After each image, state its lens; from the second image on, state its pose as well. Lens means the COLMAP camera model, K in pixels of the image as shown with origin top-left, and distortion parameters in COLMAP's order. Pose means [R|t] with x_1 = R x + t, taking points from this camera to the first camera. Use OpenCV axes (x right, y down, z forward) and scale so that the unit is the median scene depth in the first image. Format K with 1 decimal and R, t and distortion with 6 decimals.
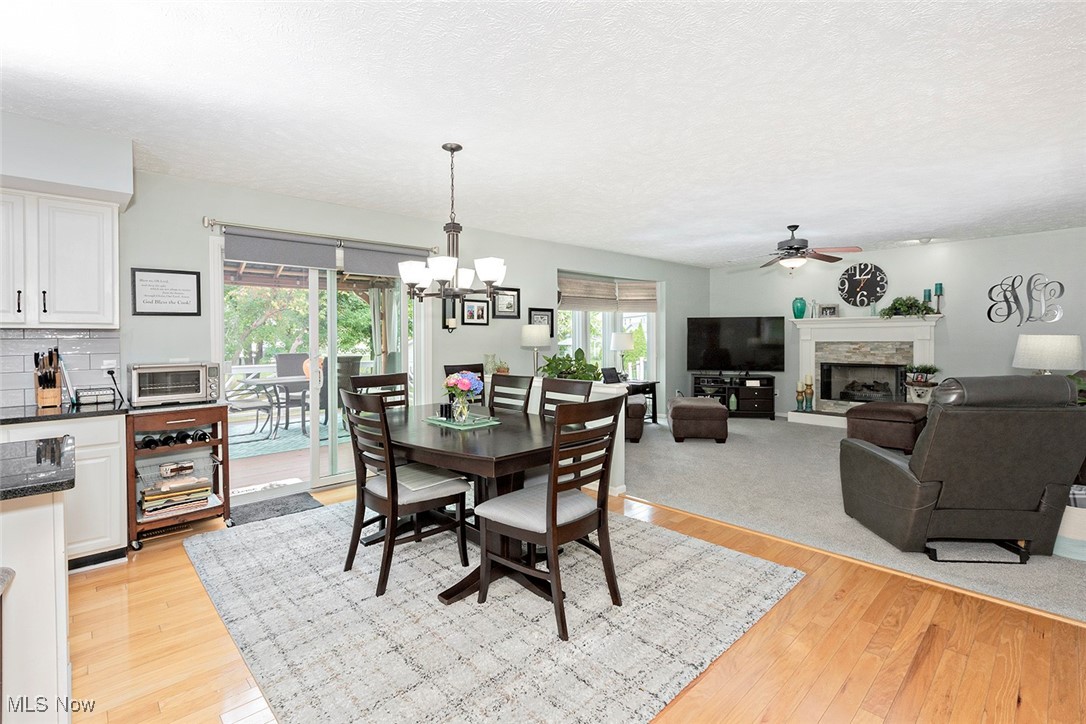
lens RADIAL K [[485.9, 0, 544.8], [0, 485.9, 343.1], [0, 0, 1]] dist [0.011801, -0.000262]
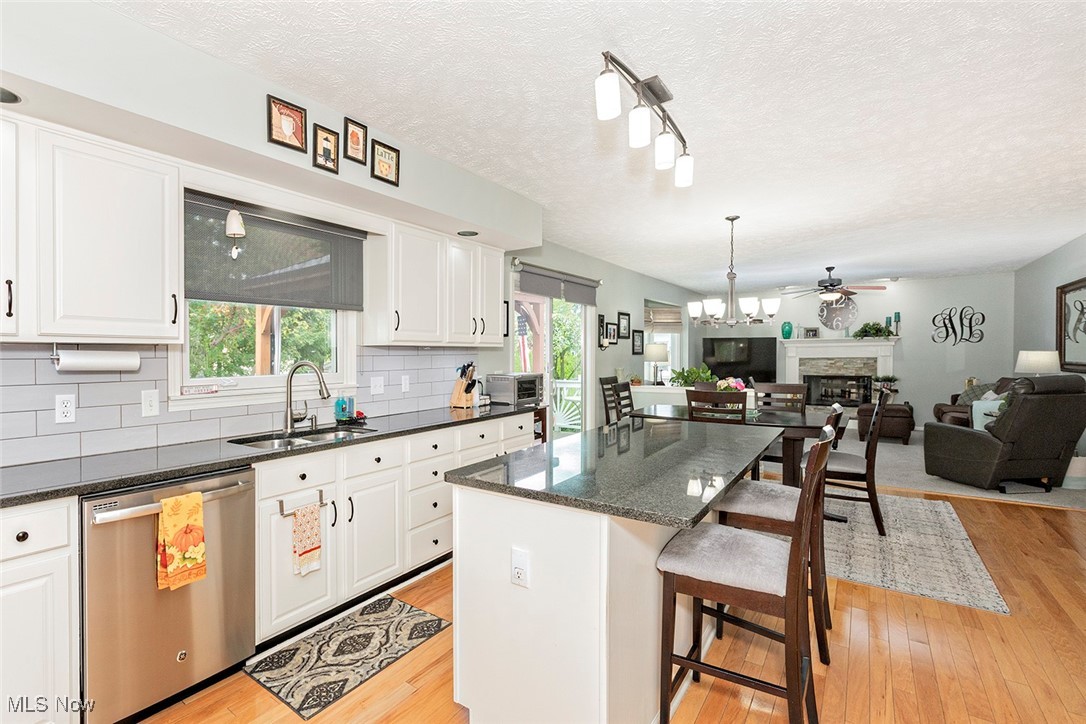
lens RADIAL K [[499.4, 0, 543.0], [0, 499.4, 362.0], [0, 0, 1]] dist [0.011874, 0.000011]
pose [[0.980173, -0.005813, 0.198057, -0.344099], [0.006017, 0.999982, -0.000430, 0.003788], [-0.198051, 0.001613, 0.980190, -0.105662]]
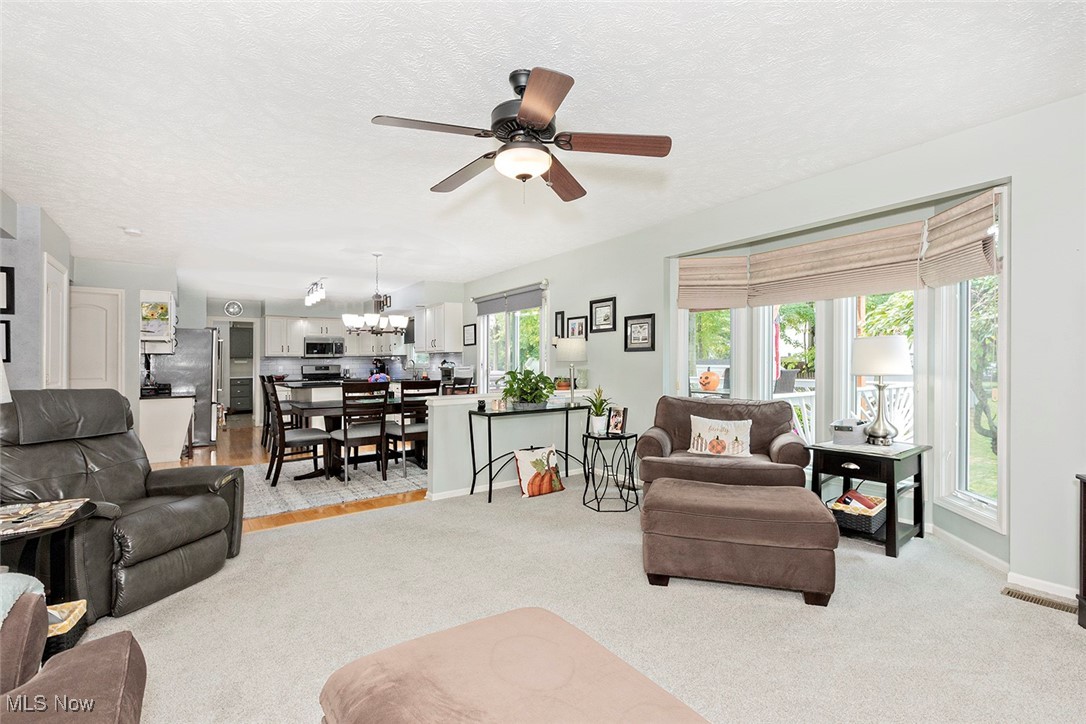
lens RADIAL K [[499.4, 0, 543.0], [0, 499.4, 362.0], [0, 0, 1]] dist [0.011874, 0.000011]
pose [[-0.167959, 0.009681, -0.985746, 0.582311], [-0.002641, 0.999944, 0.010270, -0.002327], [0.985790, 0.004328, -0.167924, 0.696502]]
